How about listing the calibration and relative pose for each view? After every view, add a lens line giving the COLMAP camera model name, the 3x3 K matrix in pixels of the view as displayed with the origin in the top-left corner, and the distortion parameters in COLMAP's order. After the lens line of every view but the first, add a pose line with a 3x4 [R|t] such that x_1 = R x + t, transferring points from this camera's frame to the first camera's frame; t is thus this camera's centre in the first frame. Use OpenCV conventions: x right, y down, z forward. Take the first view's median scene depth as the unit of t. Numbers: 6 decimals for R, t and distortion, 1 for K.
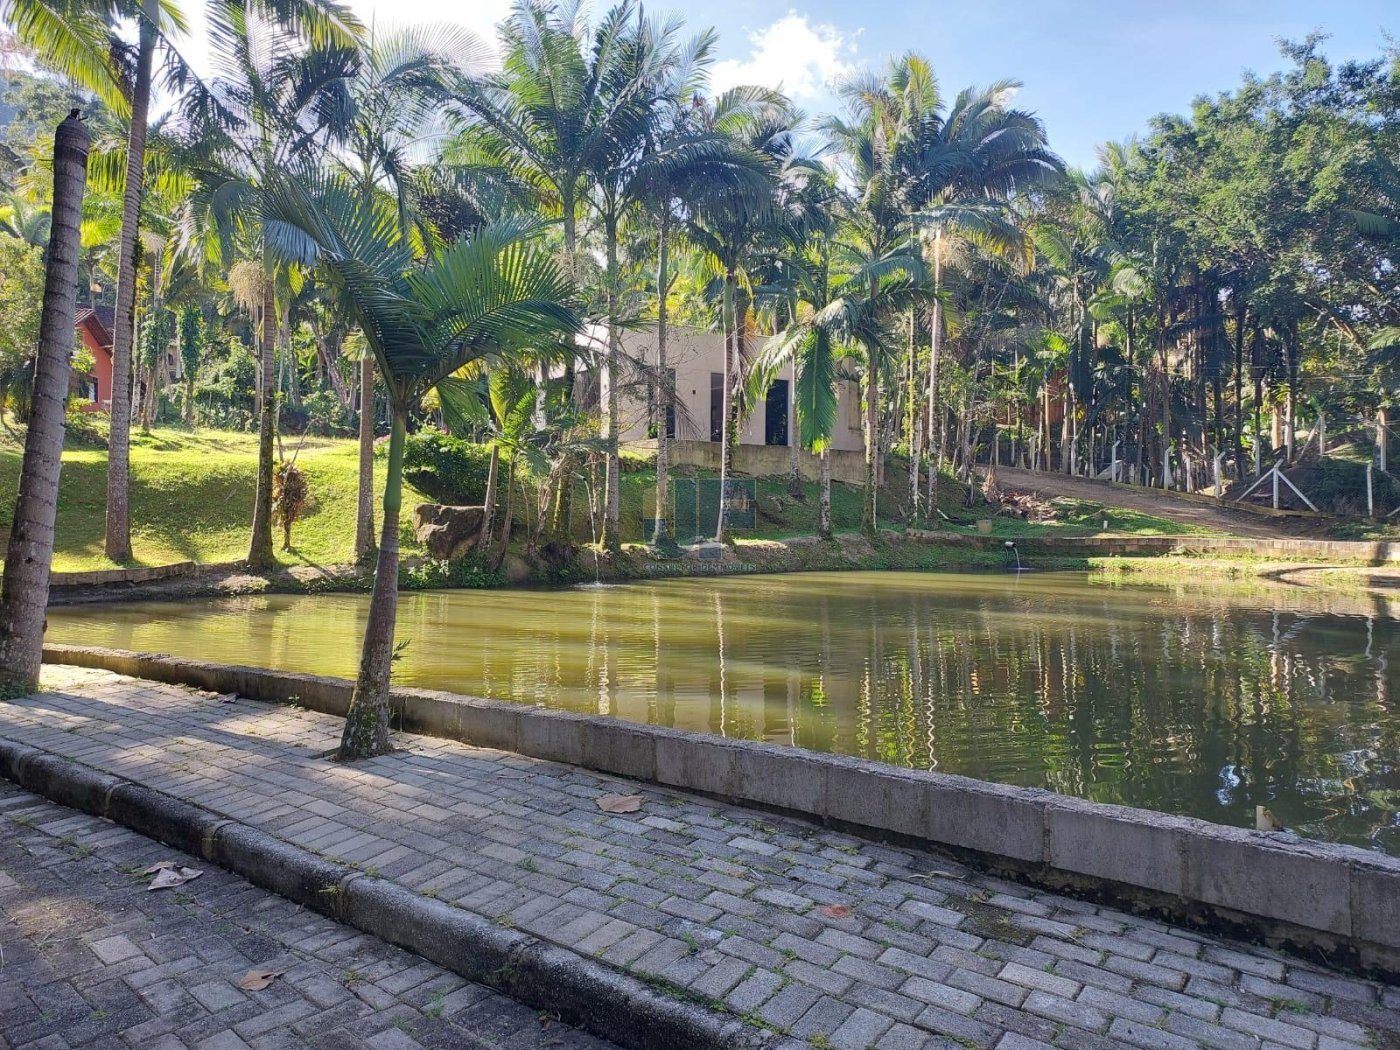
lens RADIAL K [[997.6, 0, 702.2], [0, 997.6, 522.6], [0, 0, 1]] dist [0.055458, -0.015579]
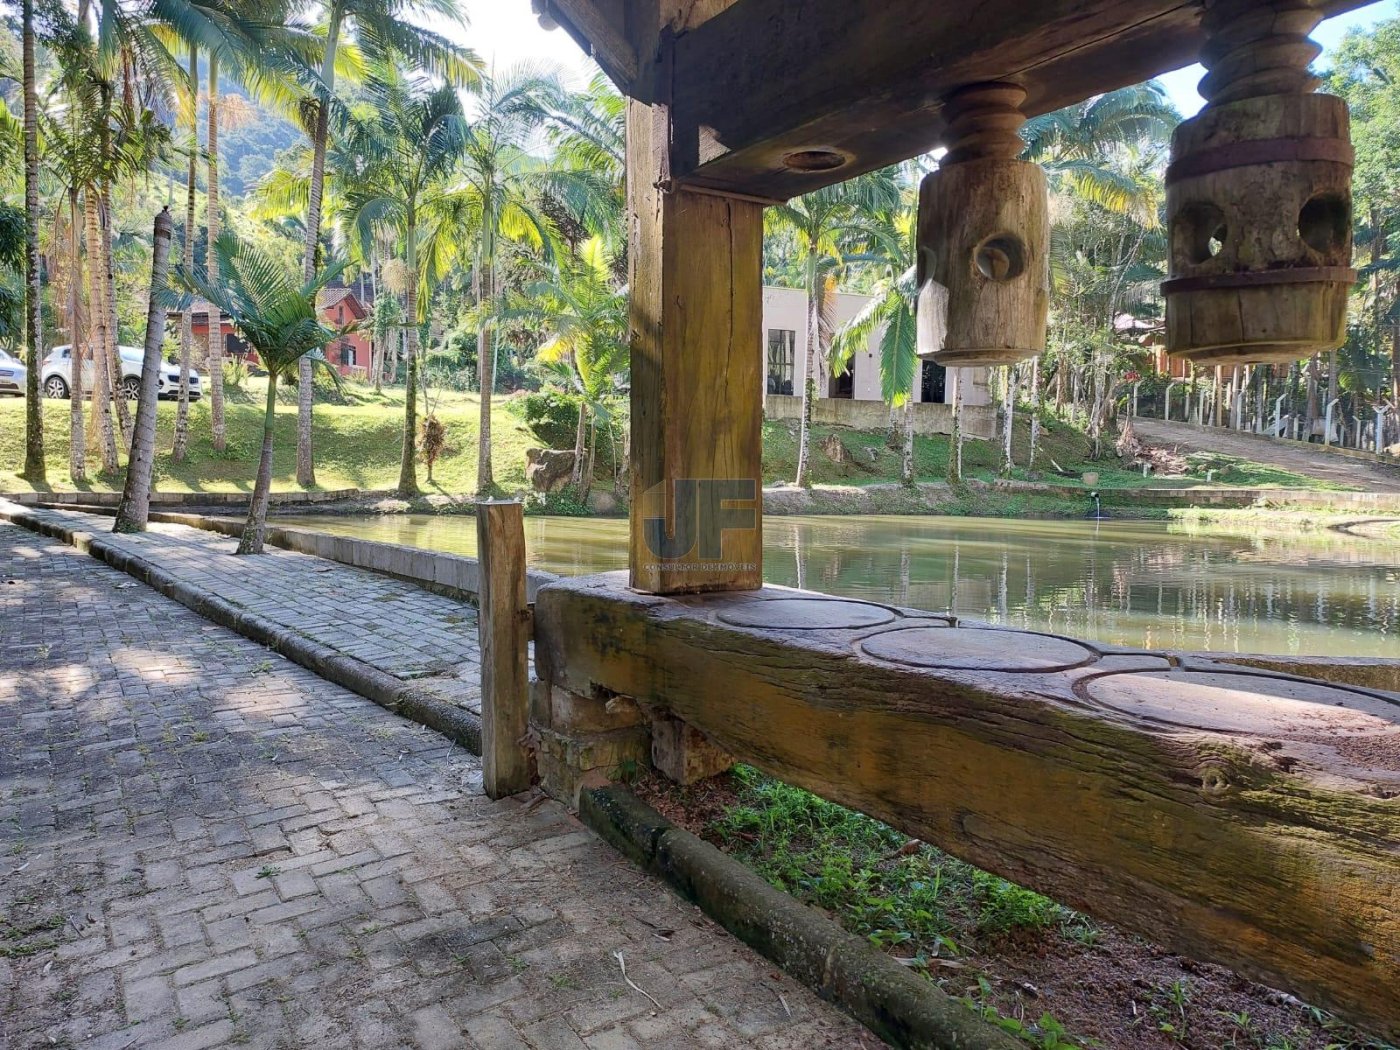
lens RADIAL K [[997.6, 0, 699.4], [0, 997.6, 531.0], [0, 0, 1]] dist [0.055458, -0.015579]
pose [[0.969493, 0.028690, -0.243435, 0.203882], [-0.016374, 0.998489, 0.052465, 0.013846], [0.244572, -0.046878, 0.968497, -0.141232]]
